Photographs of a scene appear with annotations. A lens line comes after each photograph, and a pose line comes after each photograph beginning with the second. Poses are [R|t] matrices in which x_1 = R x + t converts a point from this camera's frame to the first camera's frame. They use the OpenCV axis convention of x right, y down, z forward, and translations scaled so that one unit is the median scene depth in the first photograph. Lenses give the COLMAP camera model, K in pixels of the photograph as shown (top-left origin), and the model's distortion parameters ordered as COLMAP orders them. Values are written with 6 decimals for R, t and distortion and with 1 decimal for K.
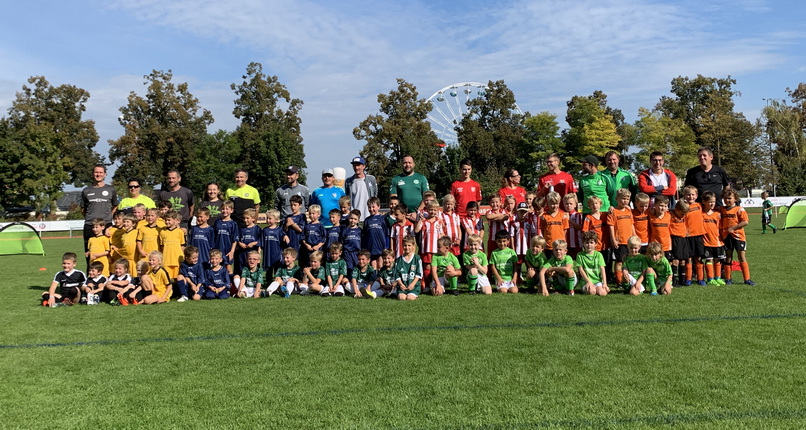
lens RADIAL K [[785.7, 0, 384.3], [0, 785.7, 156.7], [0, 0, 1]] dist [0.178853, -0.535536]
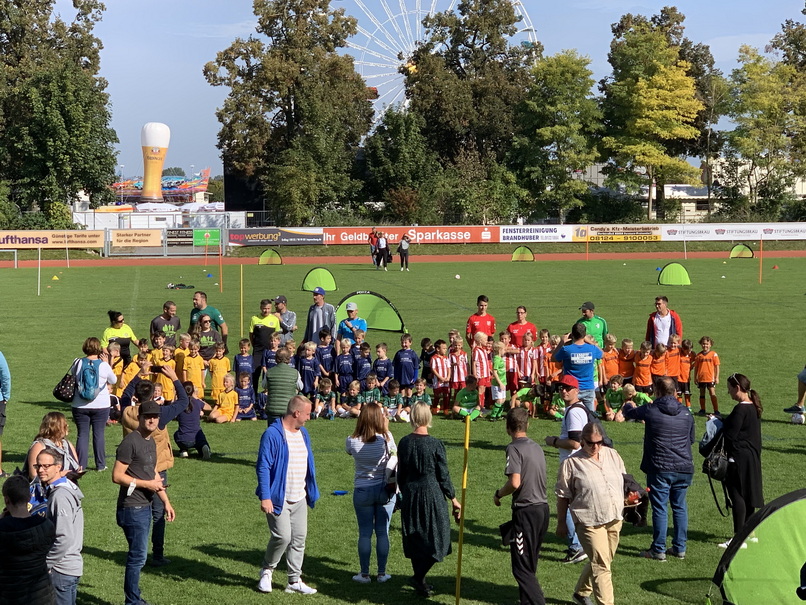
lens RADIAL K [[1760.8, 0, 403.0], [0, 1760.8, 302.5], [0, 0, 1]] dist [0.015745, 0.275342]
pose [[0.993885, 0.019328, 0.108712, -0.032677], [-0.033411, 0.991048, 0.129258, -0.034754], [-0.105240, -0.132100, 0.985634, -0.172001]]
